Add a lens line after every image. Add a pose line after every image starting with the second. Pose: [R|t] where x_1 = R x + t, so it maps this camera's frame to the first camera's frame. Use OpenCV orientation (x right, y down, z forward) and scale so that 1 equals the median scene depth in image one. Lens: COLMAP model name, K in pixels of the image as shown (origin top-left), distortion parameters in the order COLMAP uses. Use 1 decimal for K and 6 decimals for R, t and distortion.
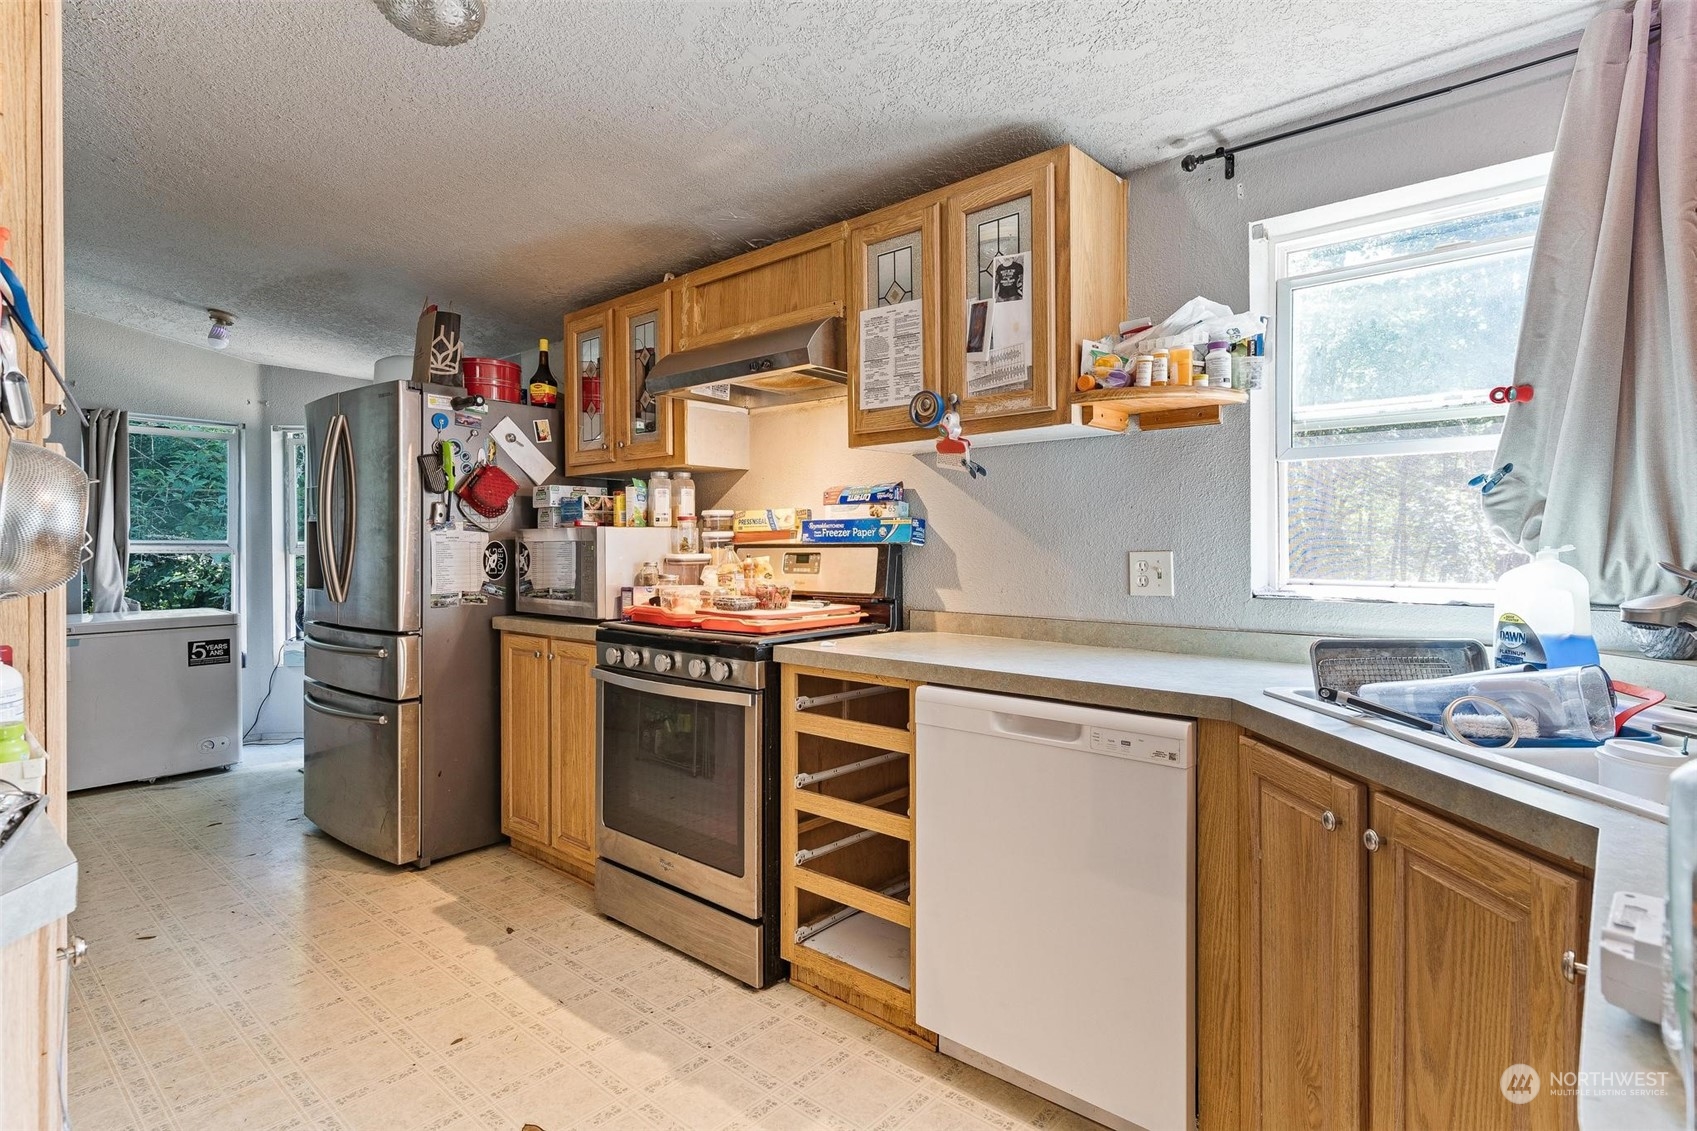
lens RADIAL K [[874.0, 0, 849.2], [0, 874.0, 560.0], [0, 0, 1]] dist [-0.000465, -0.000052]
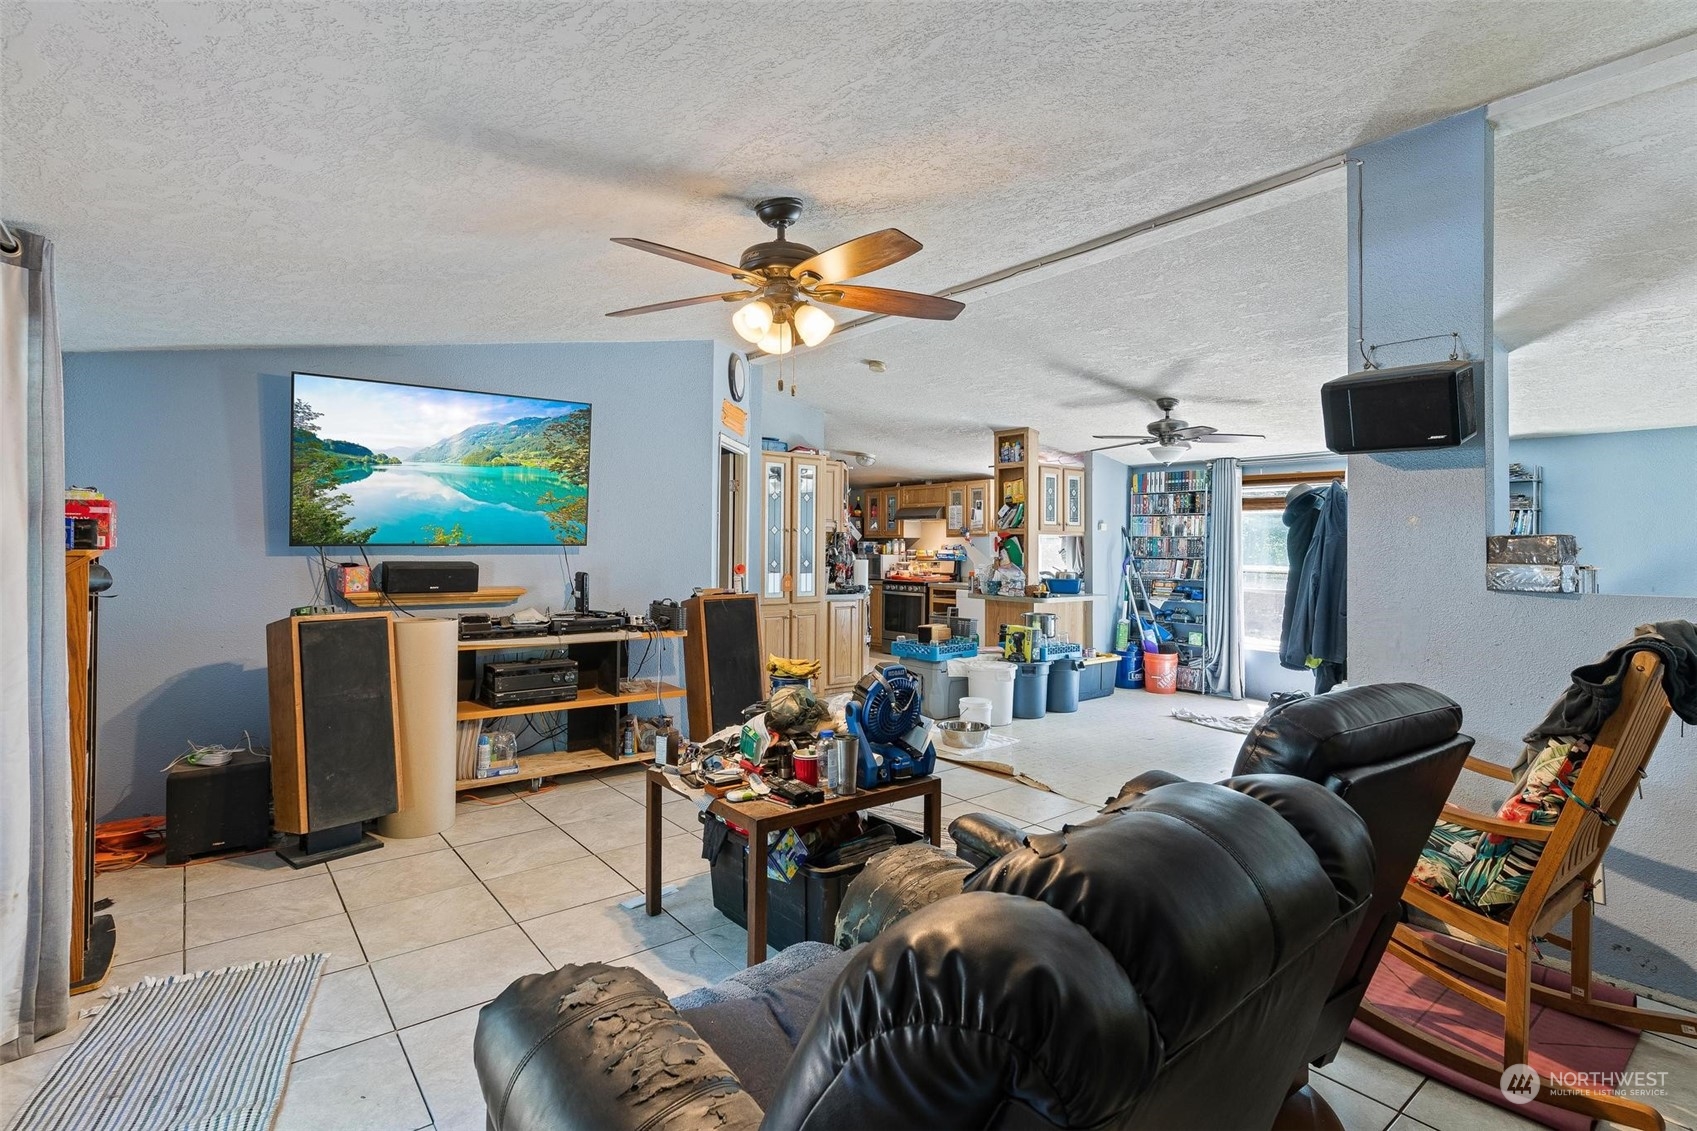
lens RADIAL K [[821.2, 0, 847.9], [0, 821.2, 556.9], [0, 0, 1]] dist [0.000270, 0.000040]
pose [[0.985435, 0.005720, -0.169959, 0.181584], [-0.005790, 0.999983, 0.000086, -0.029531], [0.169957, 0.000899, 0.985451, -2.612411]]
